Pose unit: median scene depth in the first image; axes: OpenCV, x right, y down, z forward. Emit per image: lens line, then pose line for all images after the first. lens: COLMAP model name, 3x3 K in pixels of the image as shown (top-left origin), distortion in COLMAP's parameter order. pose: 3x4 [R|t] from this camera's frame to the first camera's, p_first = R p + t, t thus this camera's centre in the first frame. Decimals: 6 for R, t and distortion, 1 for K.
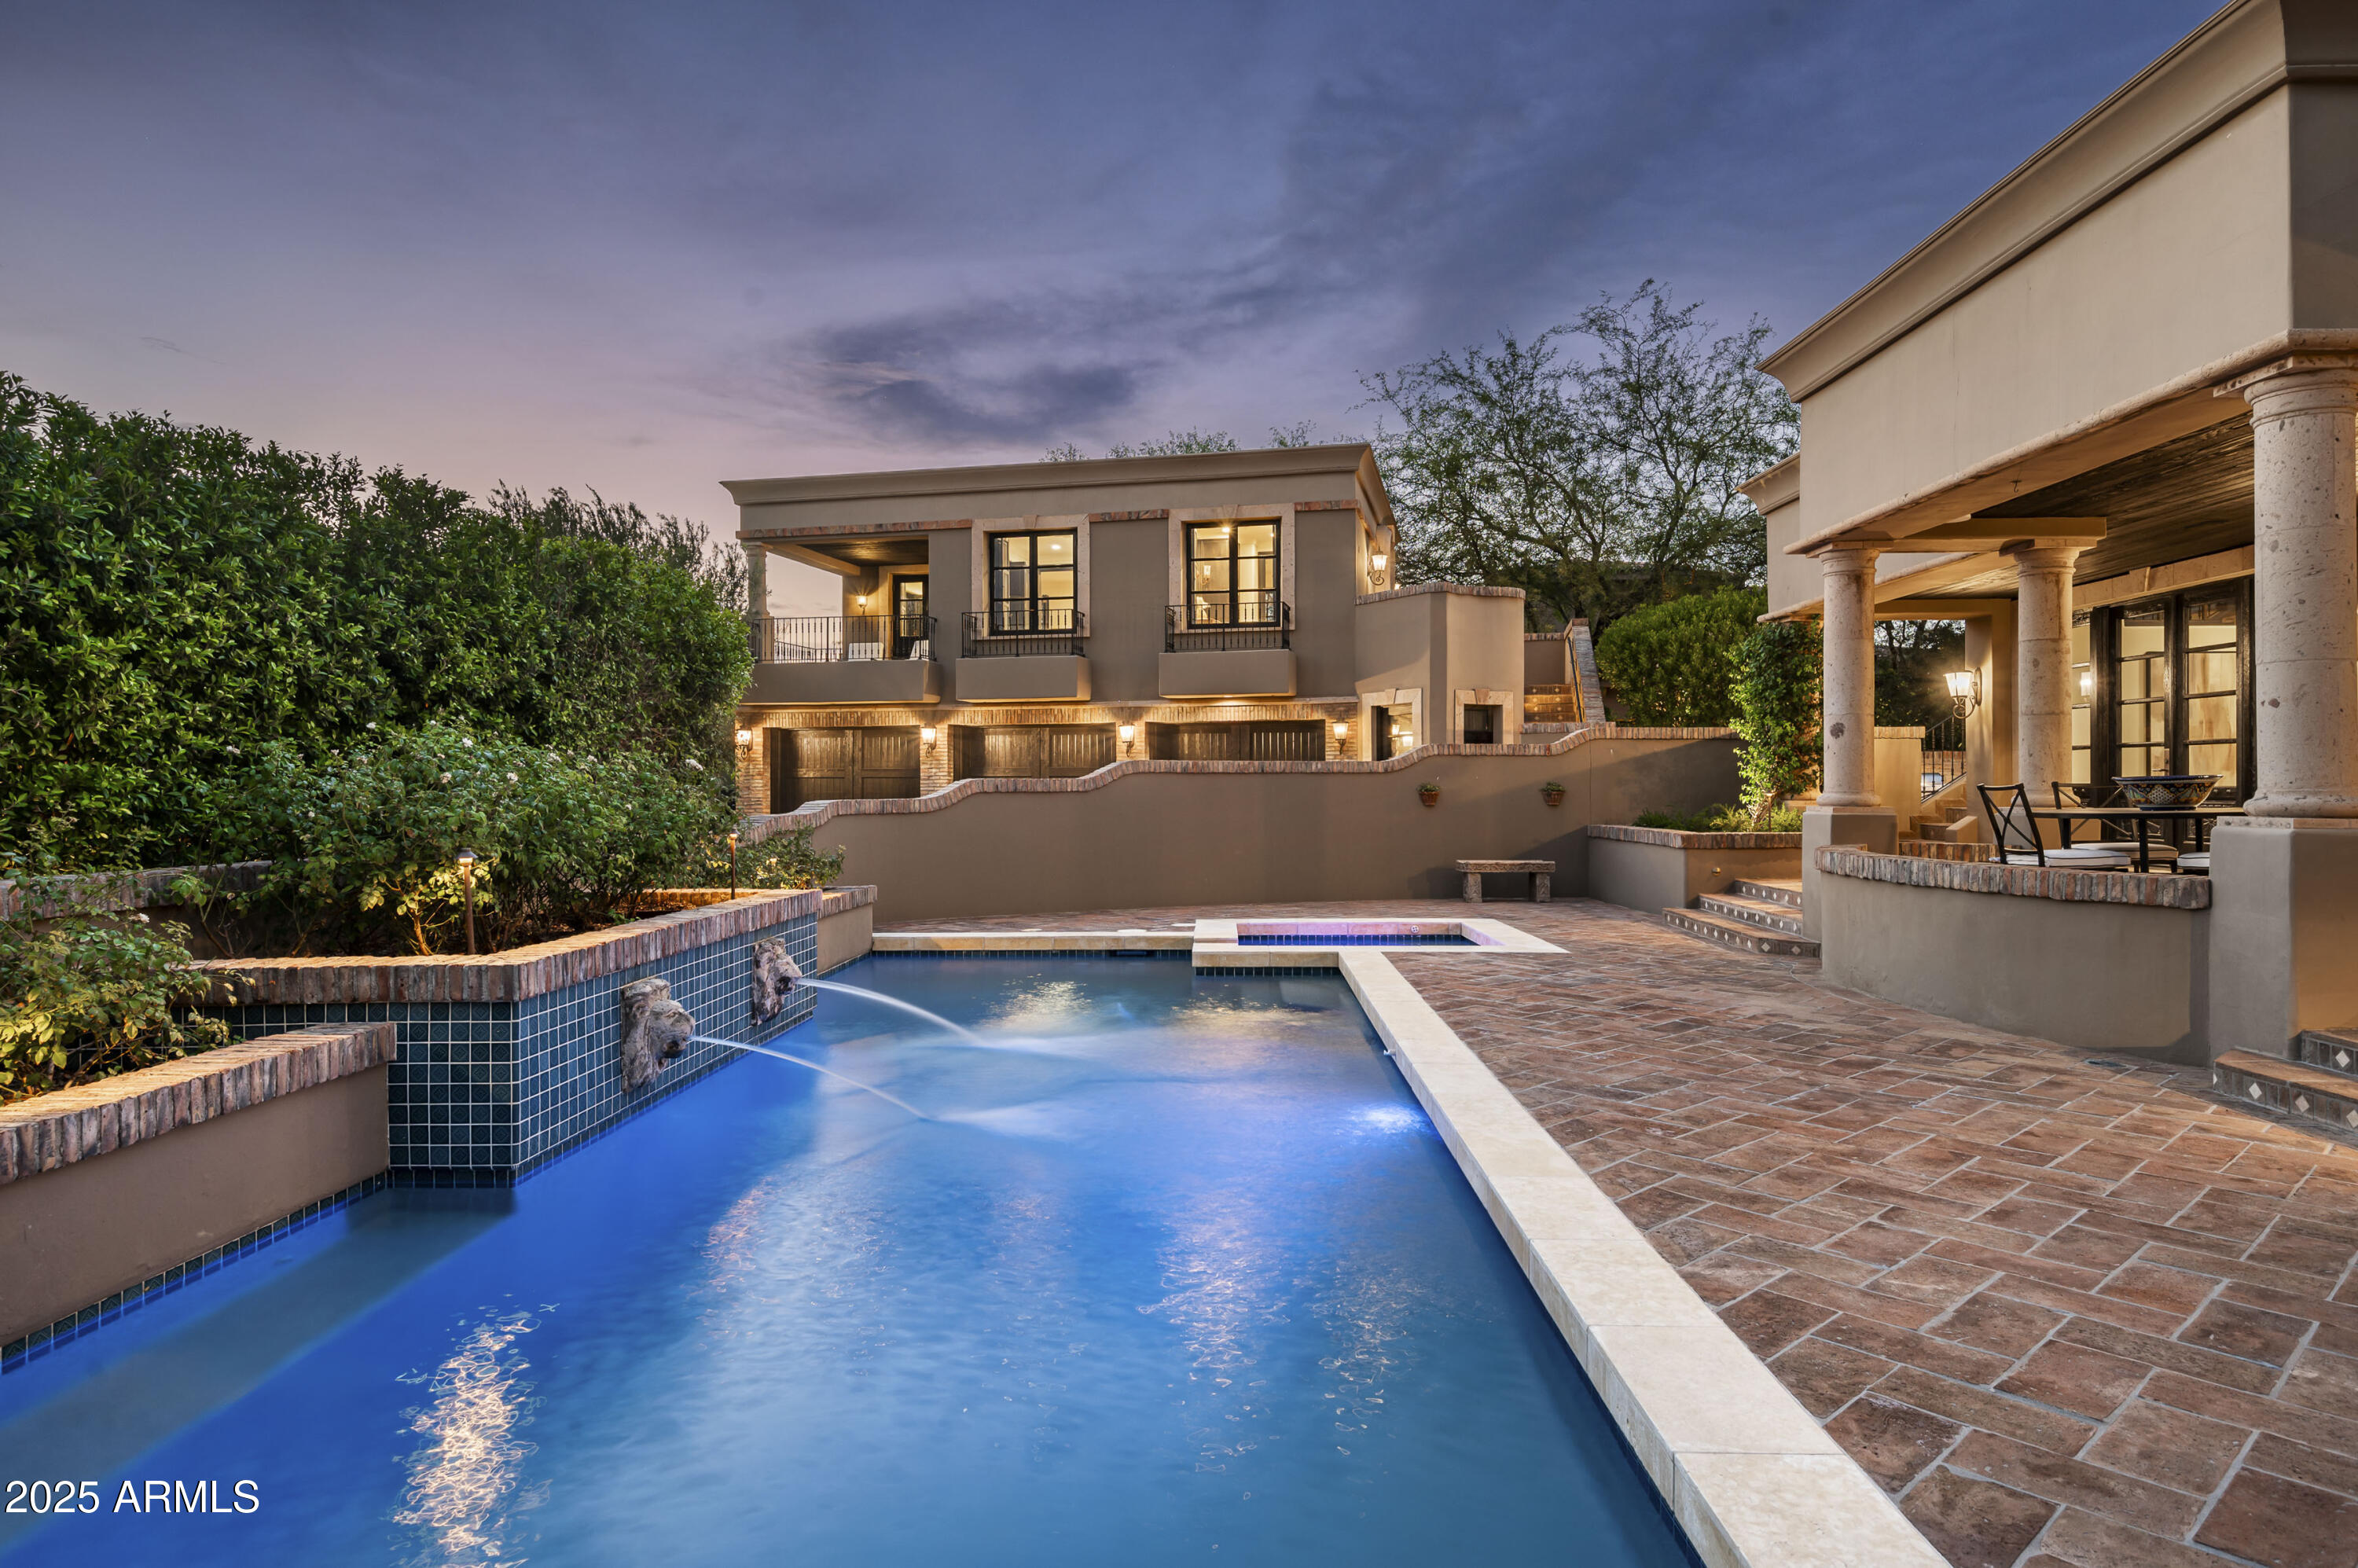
lens RADIAL K [[1352.7, 0, 1168.0], [0, 1352.7, 780.7], [0, 0, 1]] dist [0.026475, -0.001205]
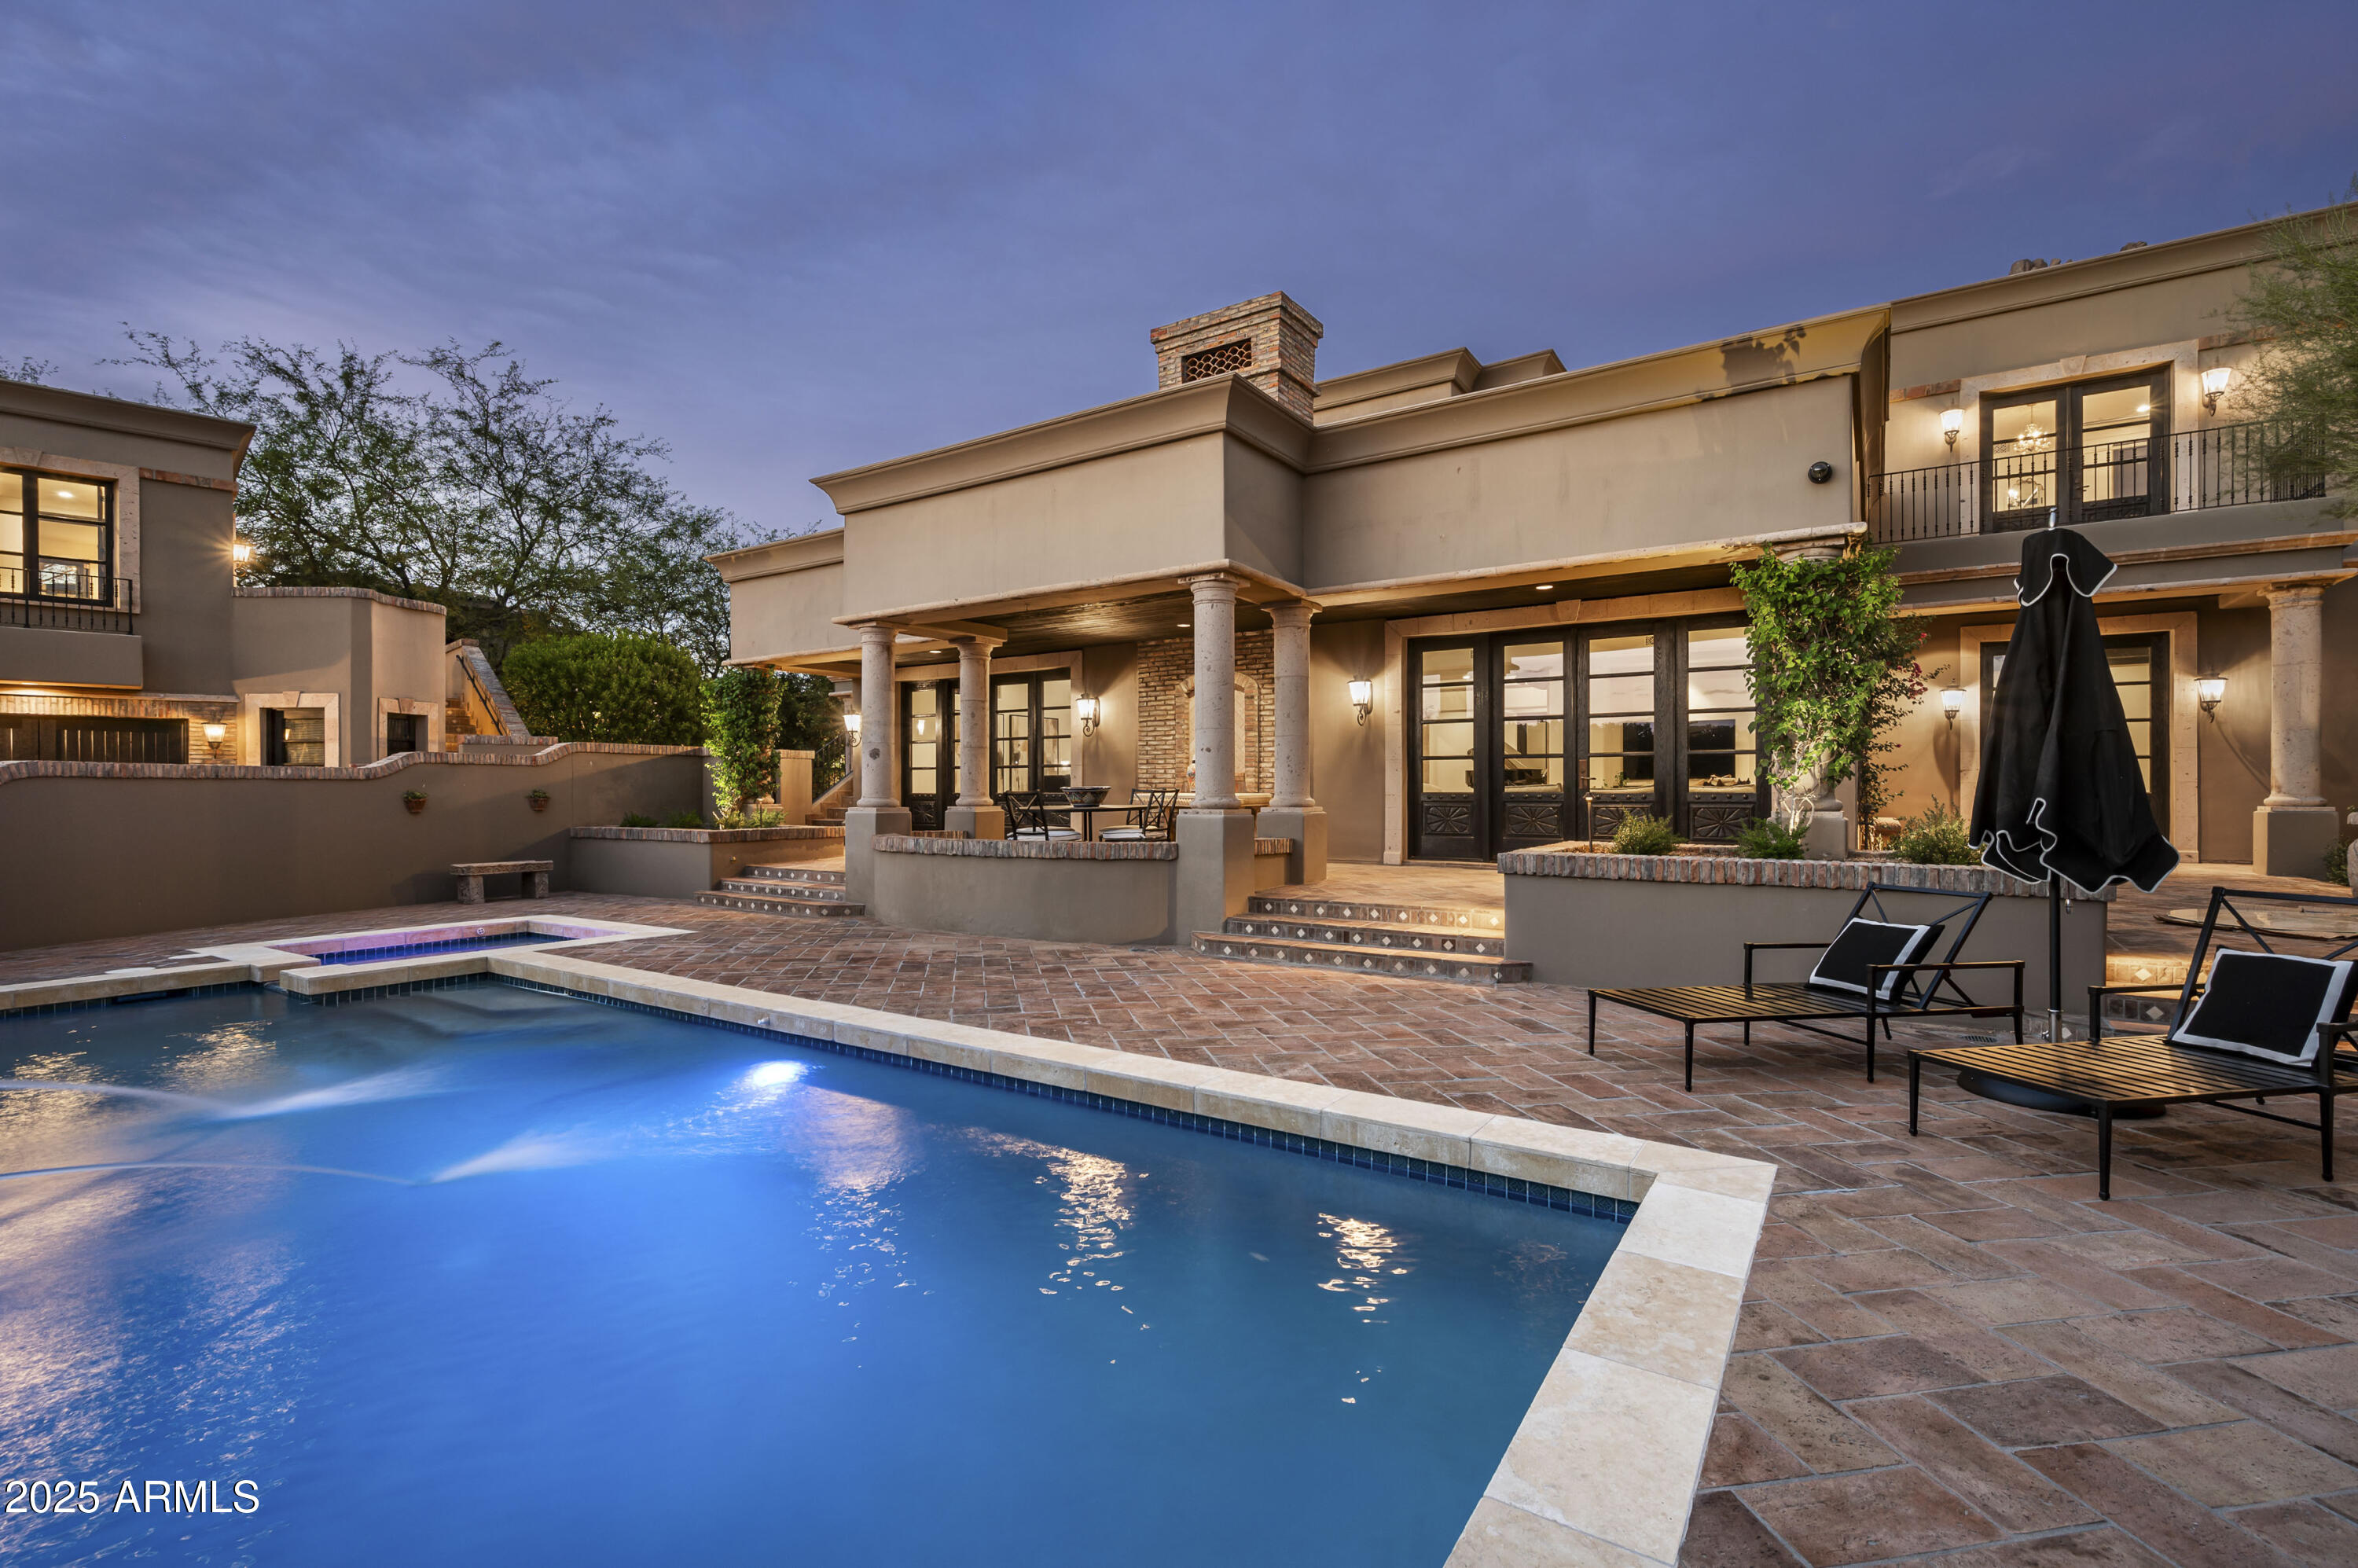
lens RADIAL K [[1071.0, 0, 1177.8], [0, 1071.0, 799.8], [0, 0, 1]] dist [0.015974, 0.001118]
pose [[0.546652, -0.006050, 0.837338, -0.169479], [-0.002809, 0.999955, 0.009059, -0.000068], [-0.837355, -0.007305, 0.546611, 0.077075]]
